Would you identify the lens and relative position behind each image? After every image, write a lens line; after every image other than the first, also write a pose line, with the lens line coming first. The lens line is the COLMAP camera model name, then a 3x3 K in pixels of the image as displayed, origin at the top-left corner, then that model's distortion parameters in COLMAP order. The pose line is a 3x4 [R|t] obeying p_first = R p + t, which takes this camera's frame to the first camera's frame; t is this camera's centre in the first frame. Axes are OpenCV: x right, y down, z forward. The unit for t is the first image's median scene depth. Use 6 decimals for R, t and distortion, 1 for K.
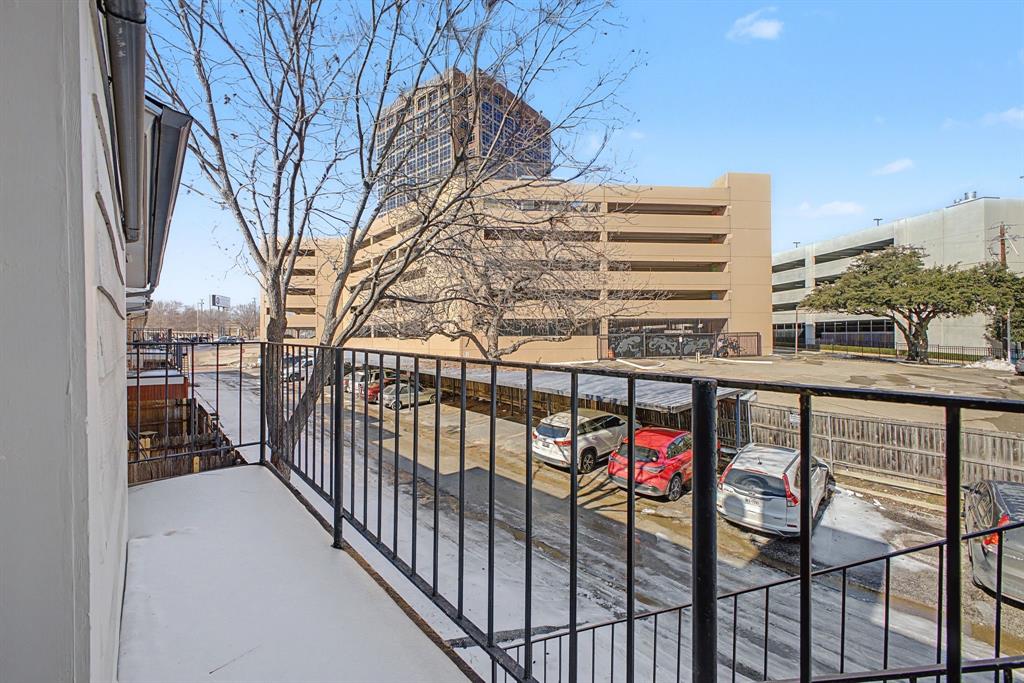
lens RADIAL K [[408.1, 0, 503.9], [0, 408.1, 335.8], [0, 0, 1]] dist [0.015480, -0.002793]
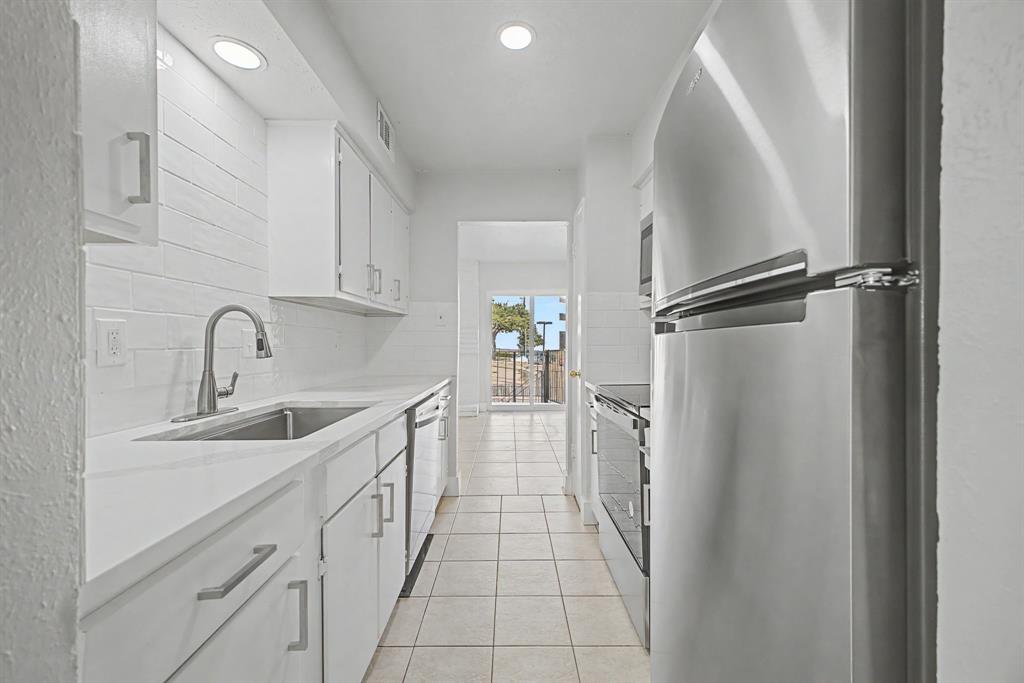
lens RADIAL K [[408.1, 0, 516.9], [0, 408.1, 345.8], [0, 0, 1]] dist [0.015480, -0.002793]
pose [[0.652032, -0.008536, 0.758143, -0.175117], [0.000802, 0.999944, 0.010570, -0.006960], [-0.758191, -0.006284, 0.652003, -0.146266]]
